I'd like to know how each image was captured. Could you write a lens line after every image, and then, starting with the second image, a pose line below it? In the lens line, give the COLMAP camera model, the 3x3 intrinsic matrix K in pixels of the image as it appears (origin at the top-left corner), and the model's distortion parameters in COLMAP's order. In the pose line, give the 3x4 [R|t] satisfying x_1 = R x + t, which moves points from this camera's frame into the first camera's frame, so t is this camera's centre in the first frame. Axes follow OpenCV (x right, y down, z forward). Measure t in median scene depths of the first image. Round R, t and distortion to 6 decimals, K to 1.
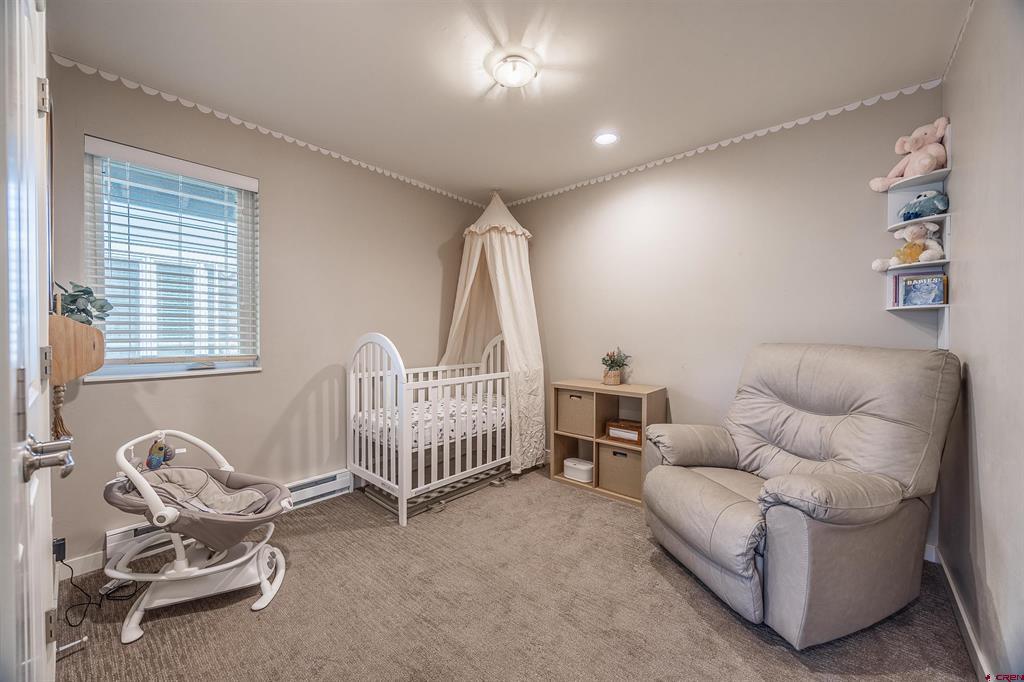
lens RADIAL K [[386.8, 0, 510.3], [0, 386.8, 338.8], [0, 0, 1]] dist [-0.003999, -0.000104]
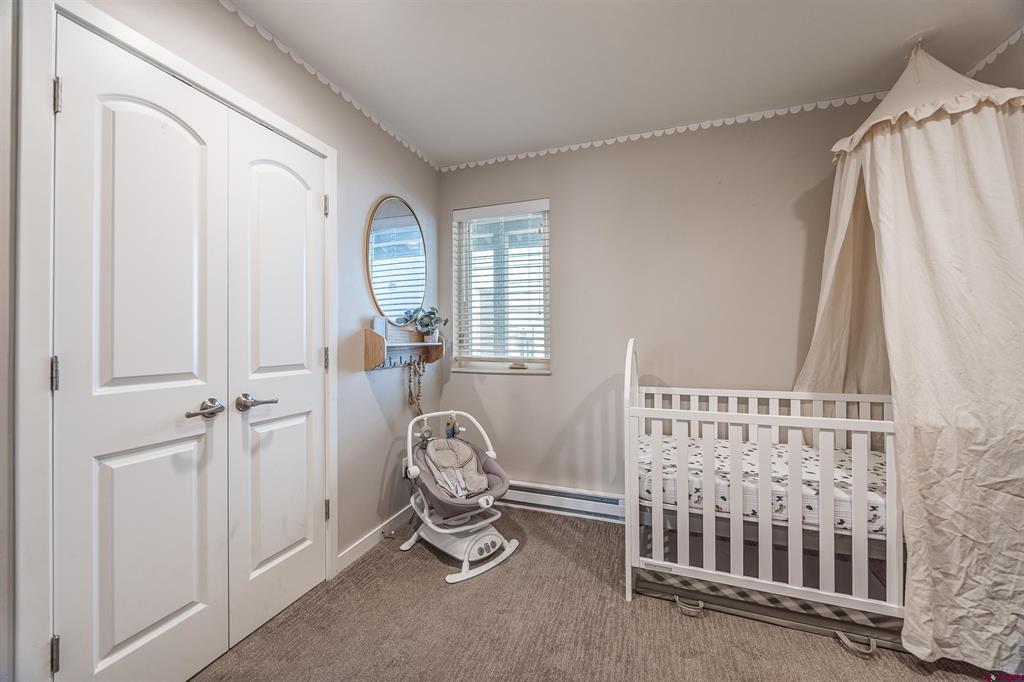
lens RADIAL K [[386.8, 0, 511.6], [0, 386.8, 338.8], [0, 0, 1]] dist [-0.003999, -0.000104]
pose [[0.362752, -0.002805, -0.931881, 0.307508], [-0.010969, 0.999913, -0.007280, -0.006004], [0.931821, 0.012863, 0.362690, 0.481932]]
